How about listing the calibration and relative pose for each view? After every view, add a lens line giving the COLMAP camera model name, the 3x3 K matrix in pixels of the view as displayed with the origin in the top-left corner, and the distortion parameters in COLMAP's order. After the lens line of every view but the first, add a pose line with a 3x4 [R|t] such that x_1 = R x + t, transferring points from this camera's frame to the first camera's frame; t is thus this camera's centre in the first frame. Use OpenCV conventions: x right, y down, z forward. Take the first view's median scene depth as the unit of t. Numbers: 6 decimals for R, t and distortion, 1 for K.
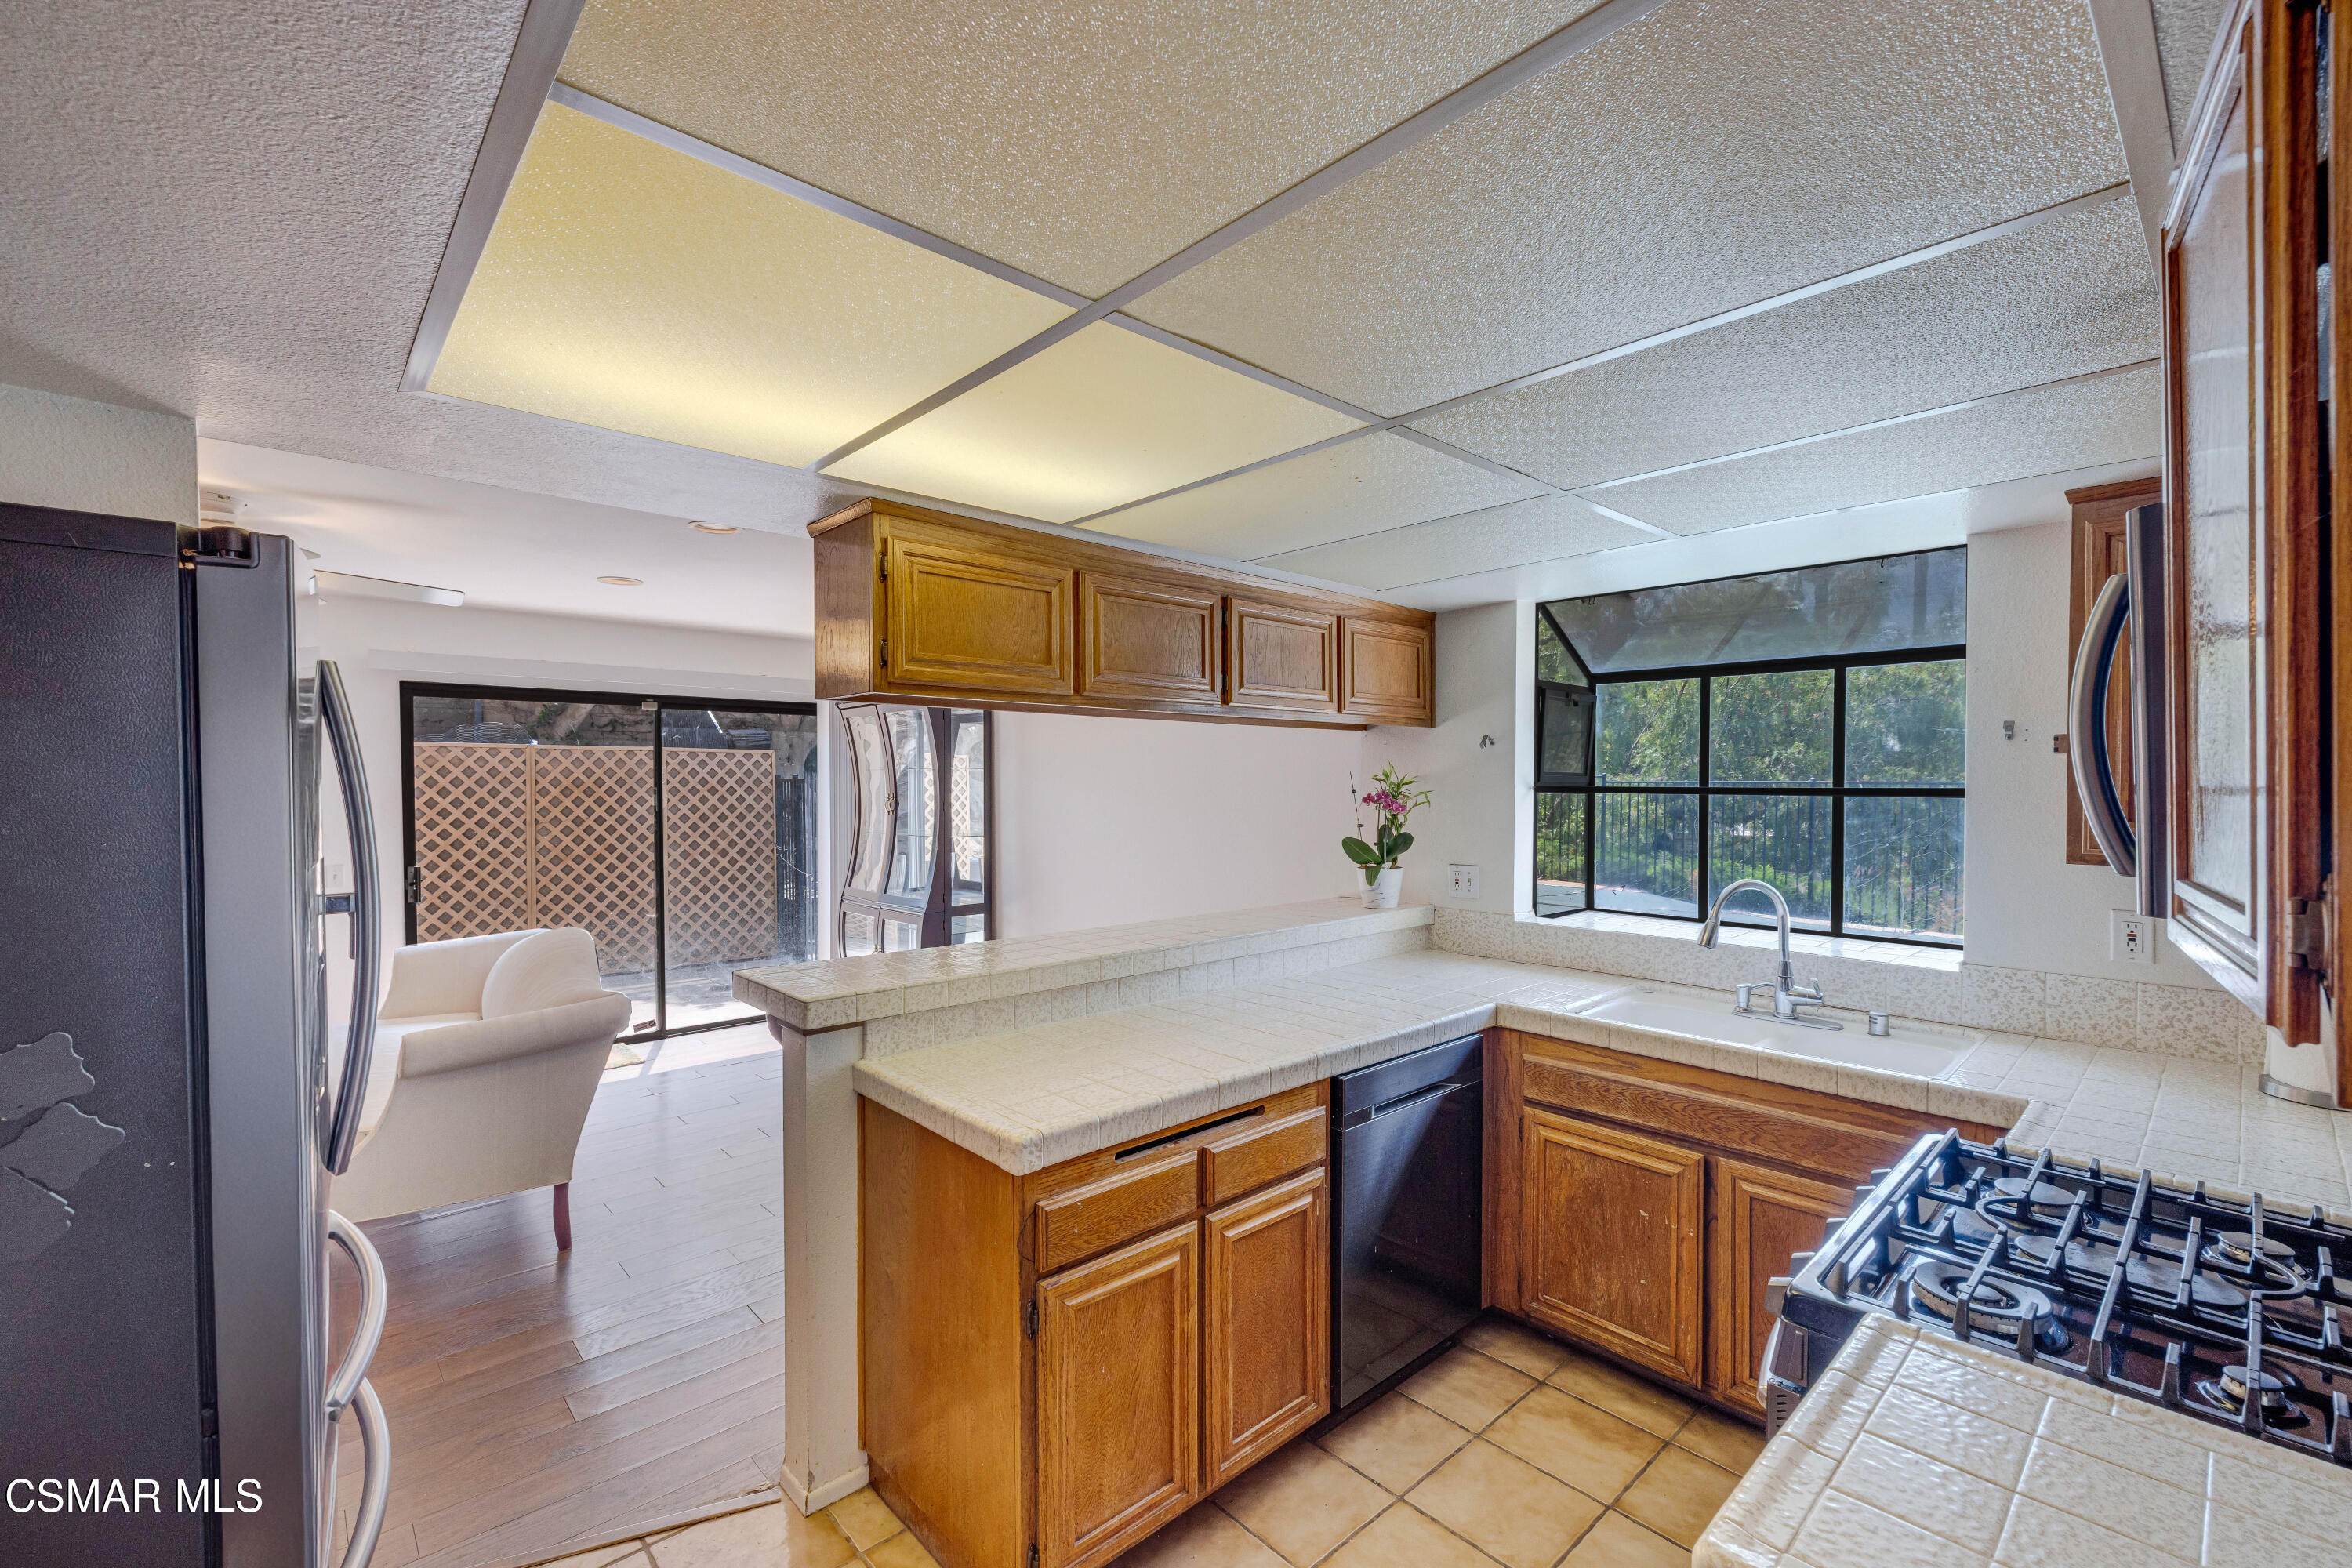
lens RADIAL K [[998.9, 0, 1162.1], [0, 998.9, 792.8], [0, 0, 1]] dist [0.010816, -0.000229]
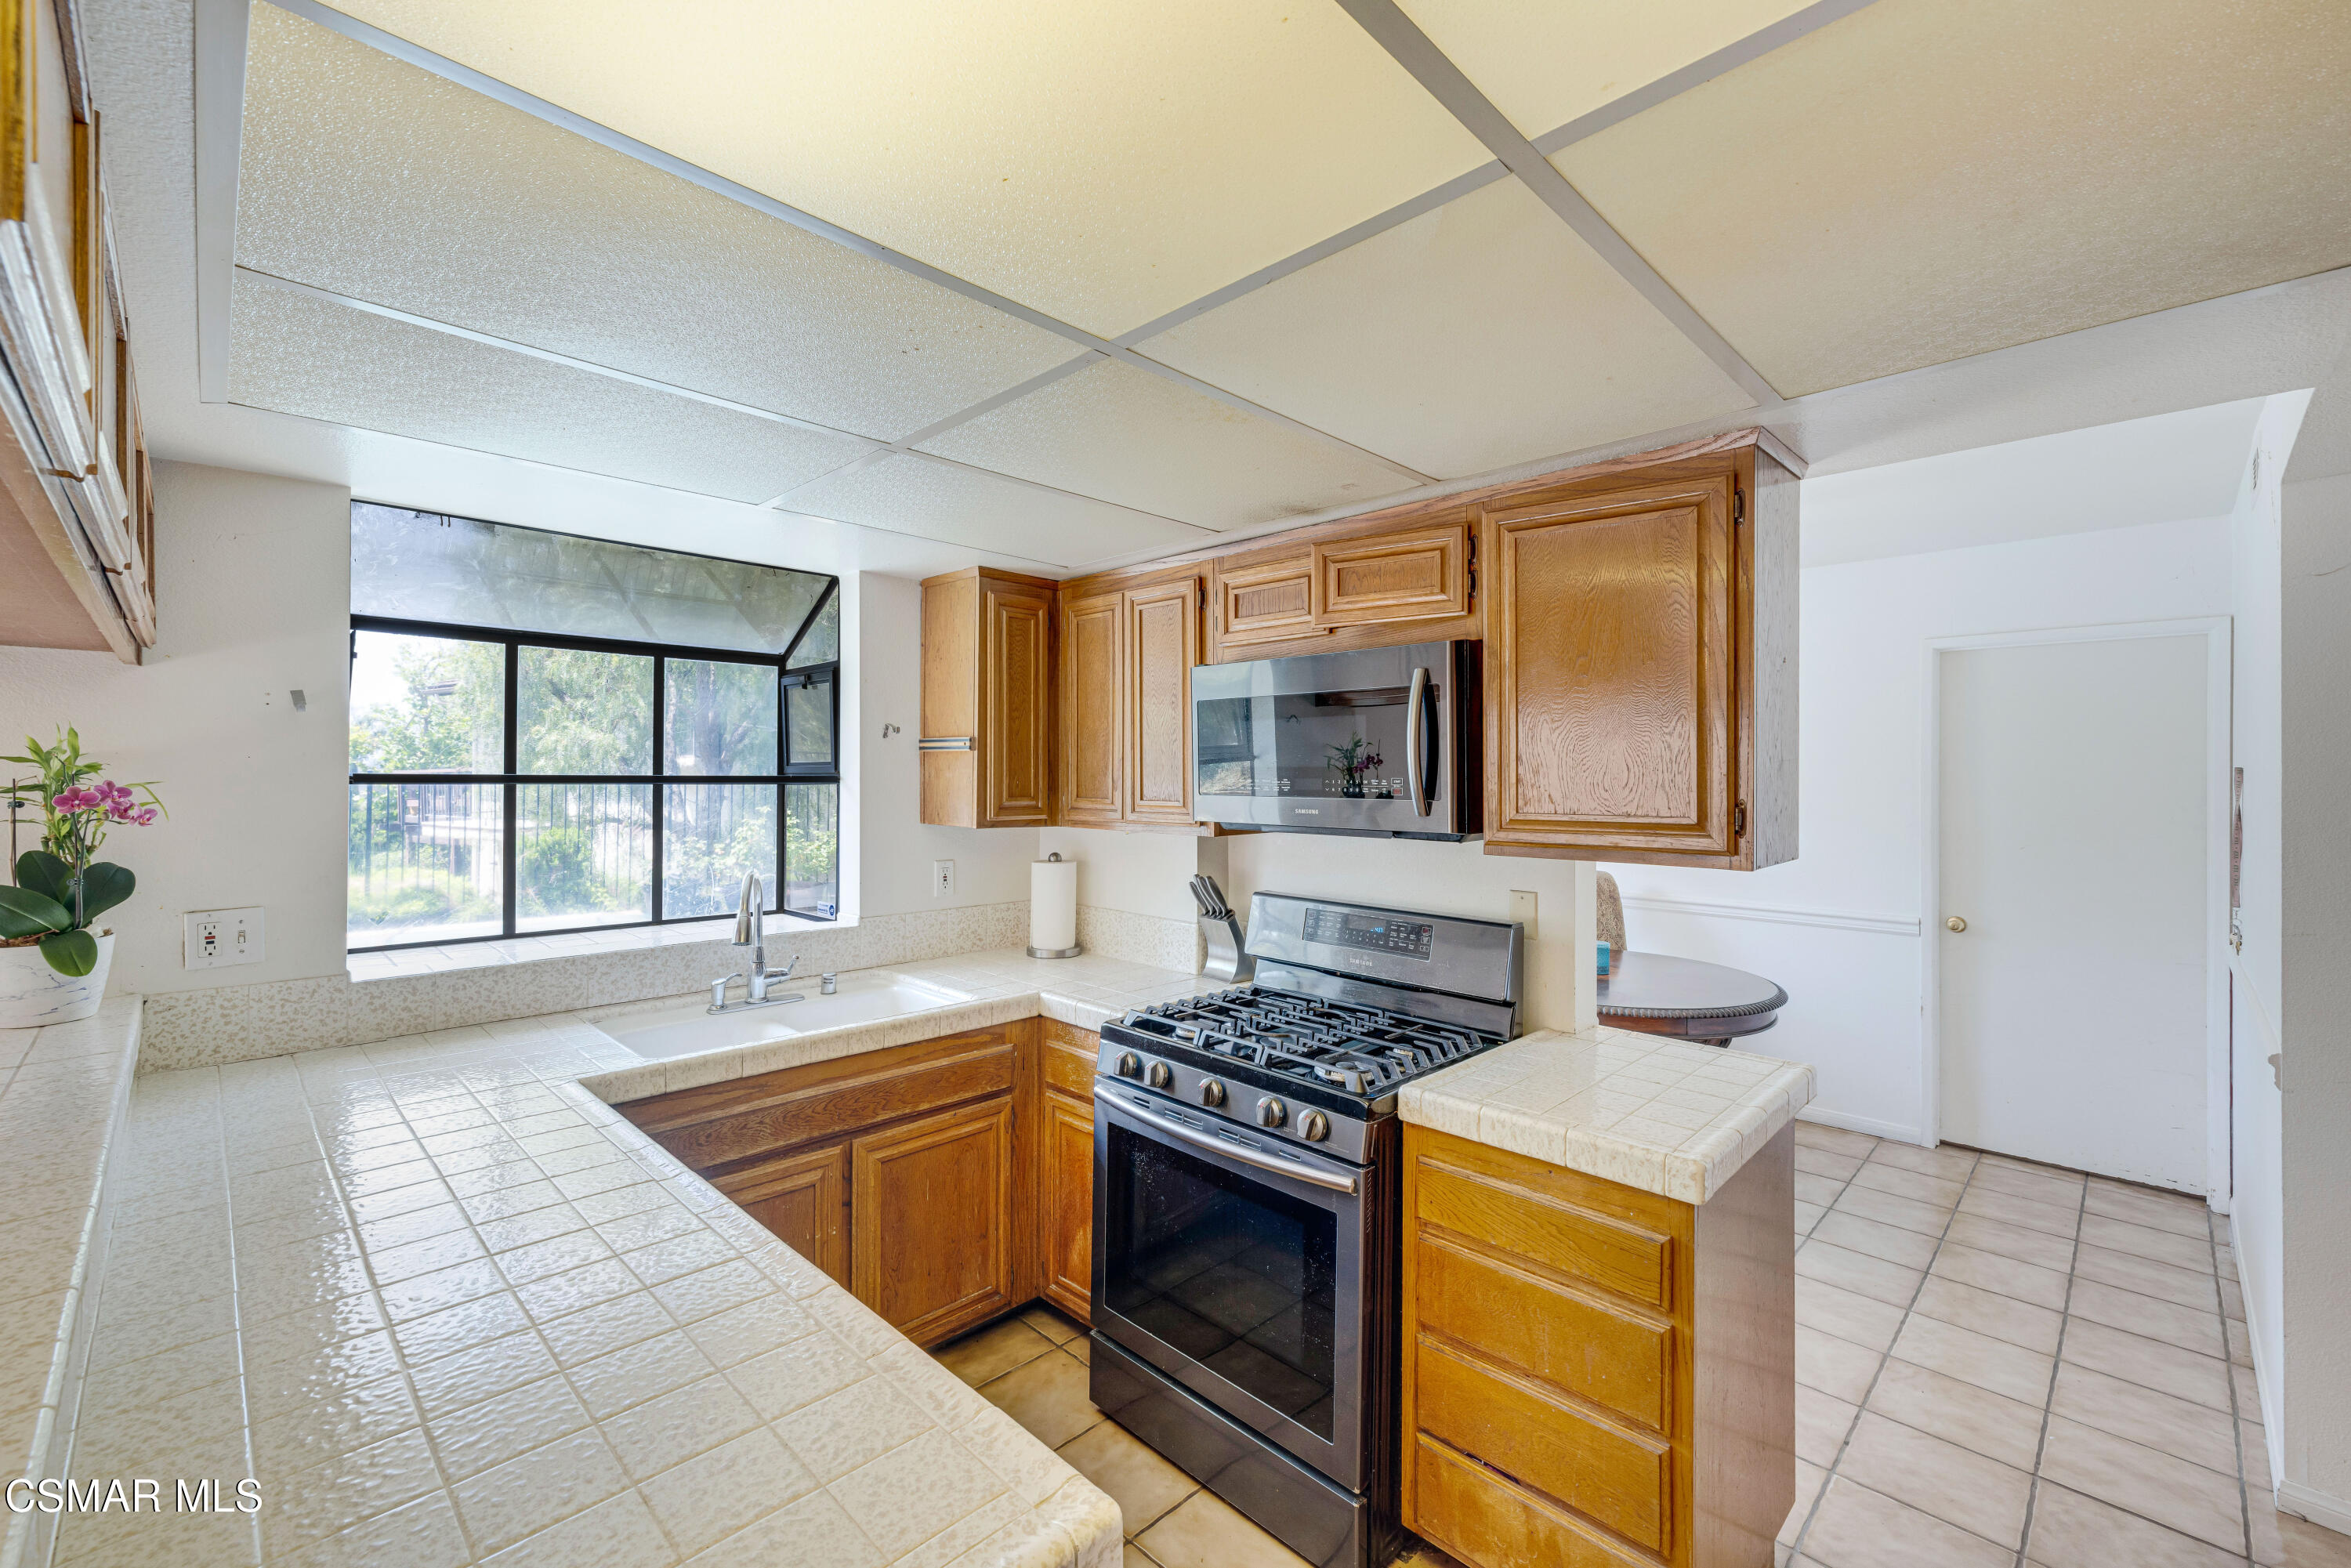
lens RADIAL K [[998.5, 0, 1156.6], [0, 998.5, 775.1], [0, 0, 1]] dist [0.010816, -0.000229]
pose [[-0.047605, 0.001137, 0.998866, -0.412095], [0.007196, 0.999974, -0.000796, -0.001585], [-0.998840, 0.007149, -0.047612, 0.653590]]
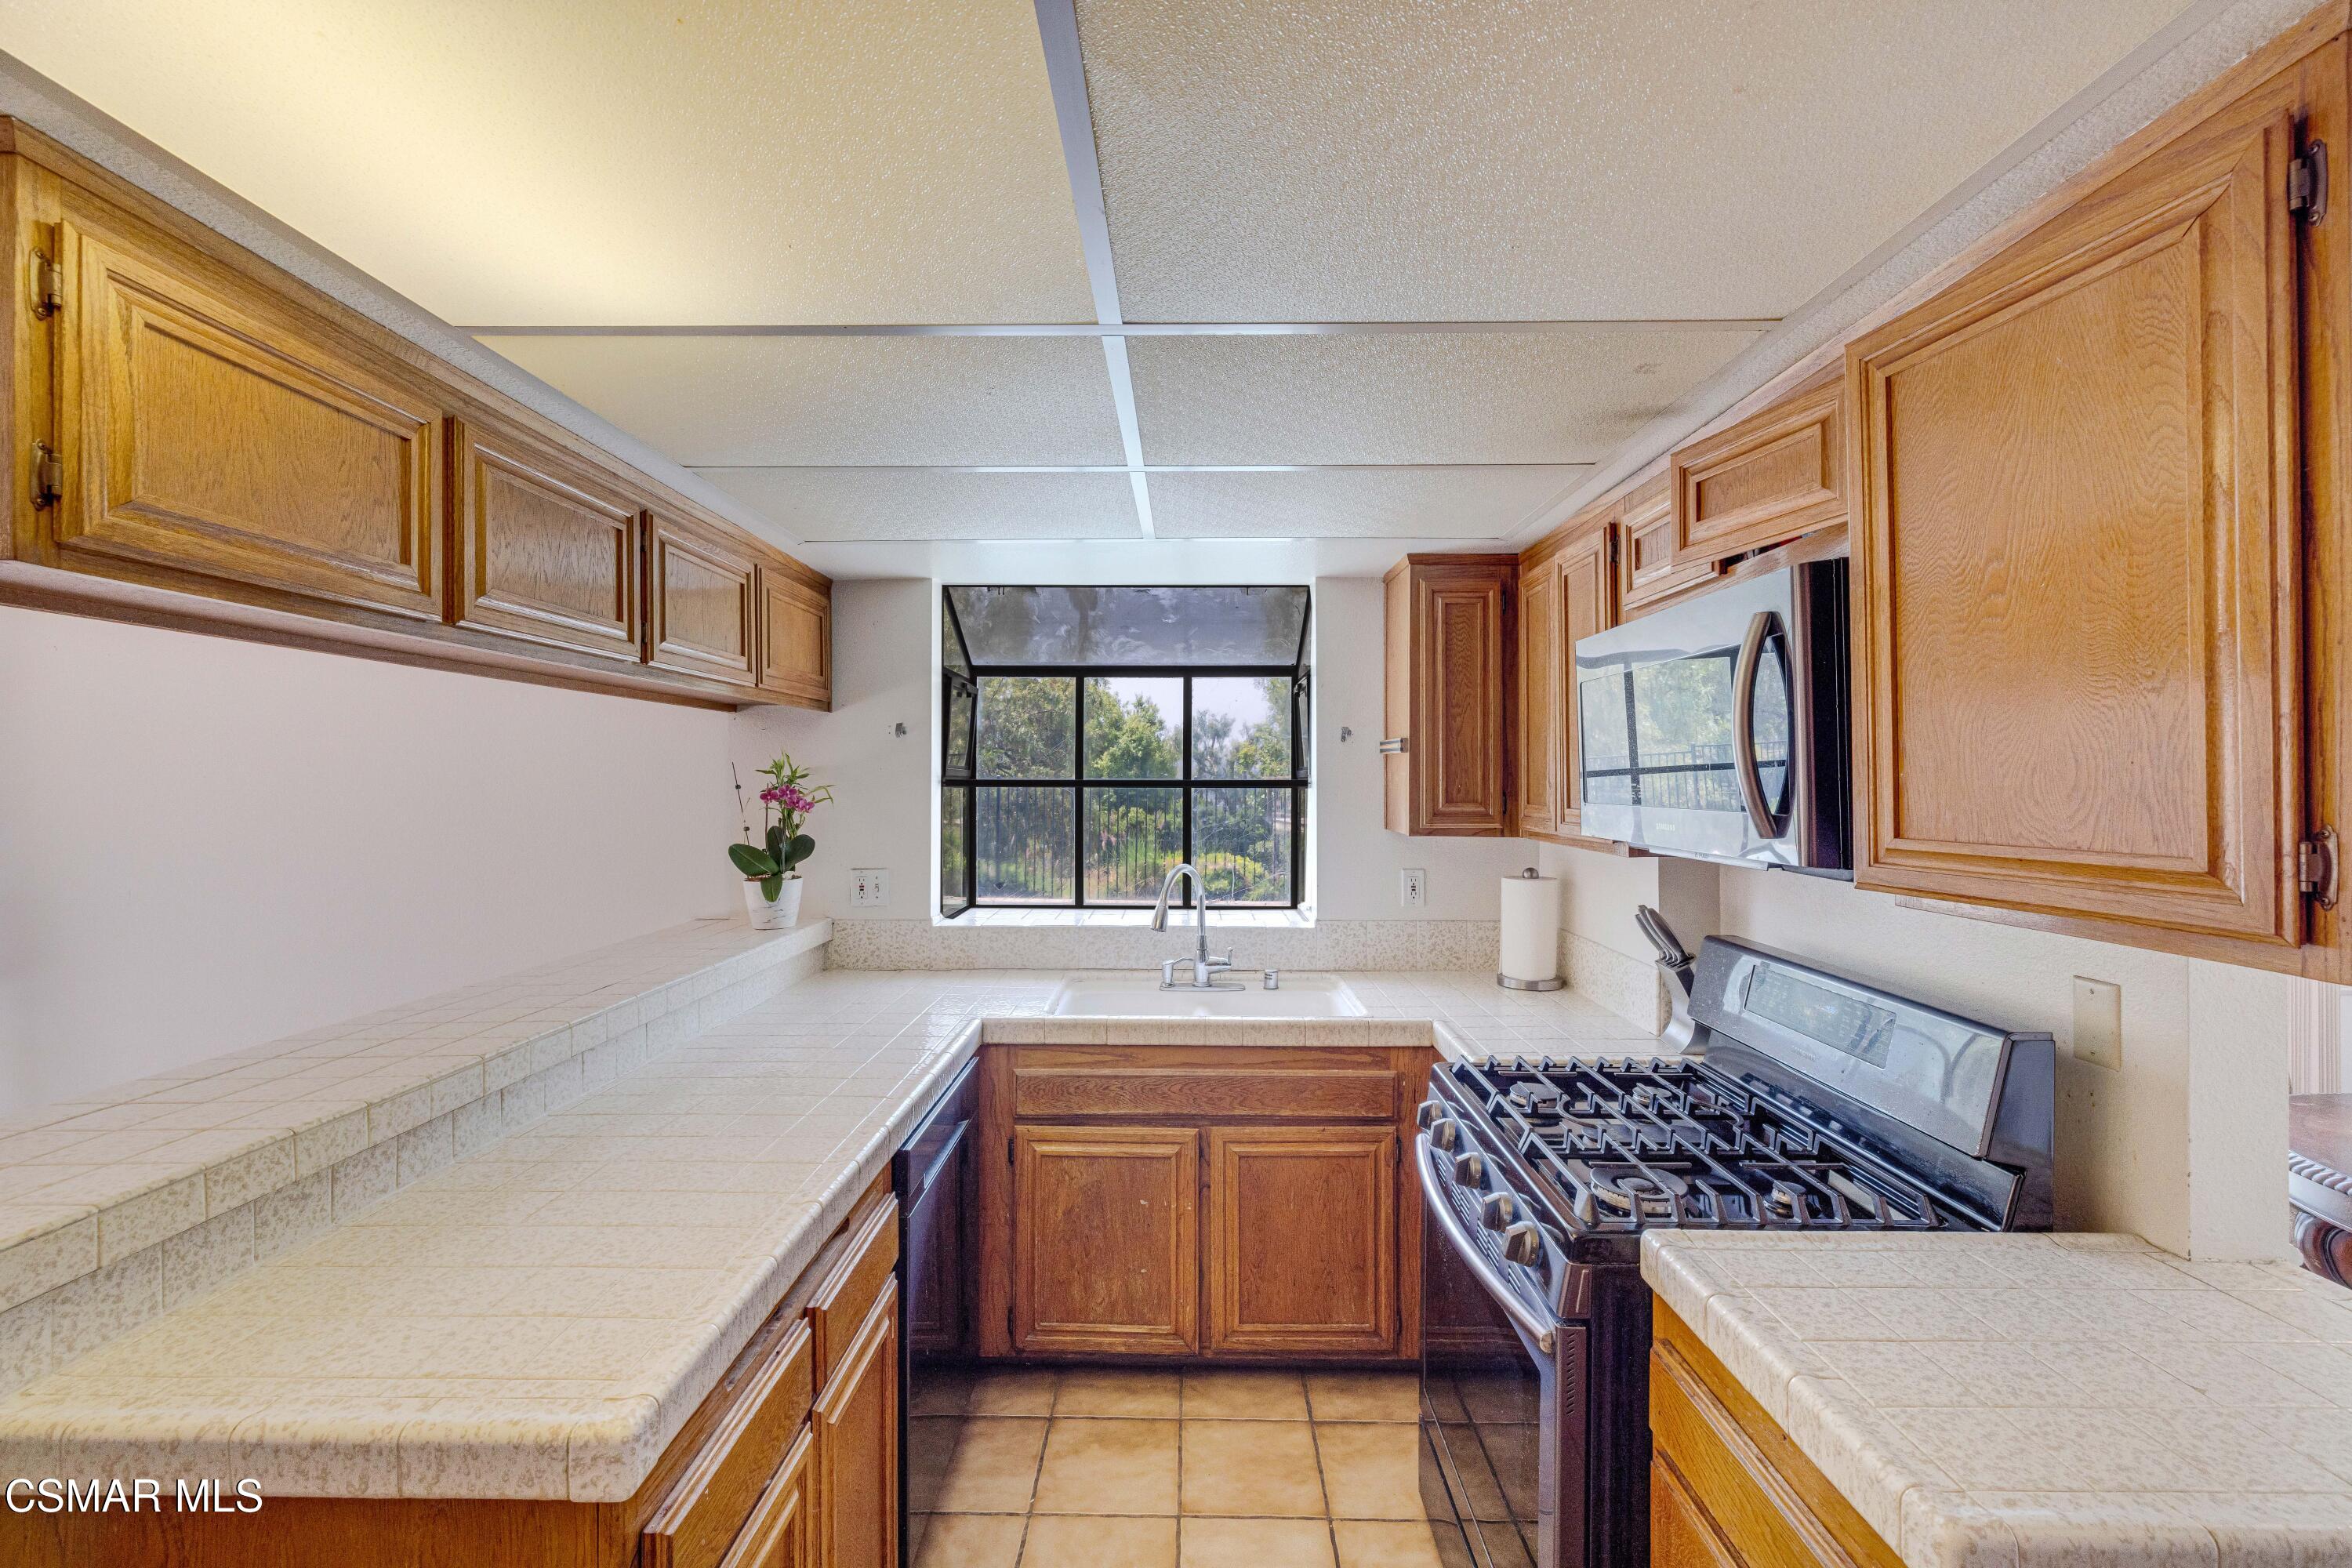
lens RADIAL K [[998.9, 0, 1162.0], [0, 998.9, 779.4], [0, 0, 1]] dist [0.010816, -0.000229]
pose [[0.684833, -0.000446, 0.728700, -0.222099], [0.008695, 0.999934, -0.007559, 0.002547], [-0.728648, 0.011512, 0.684792, 0.272746]]
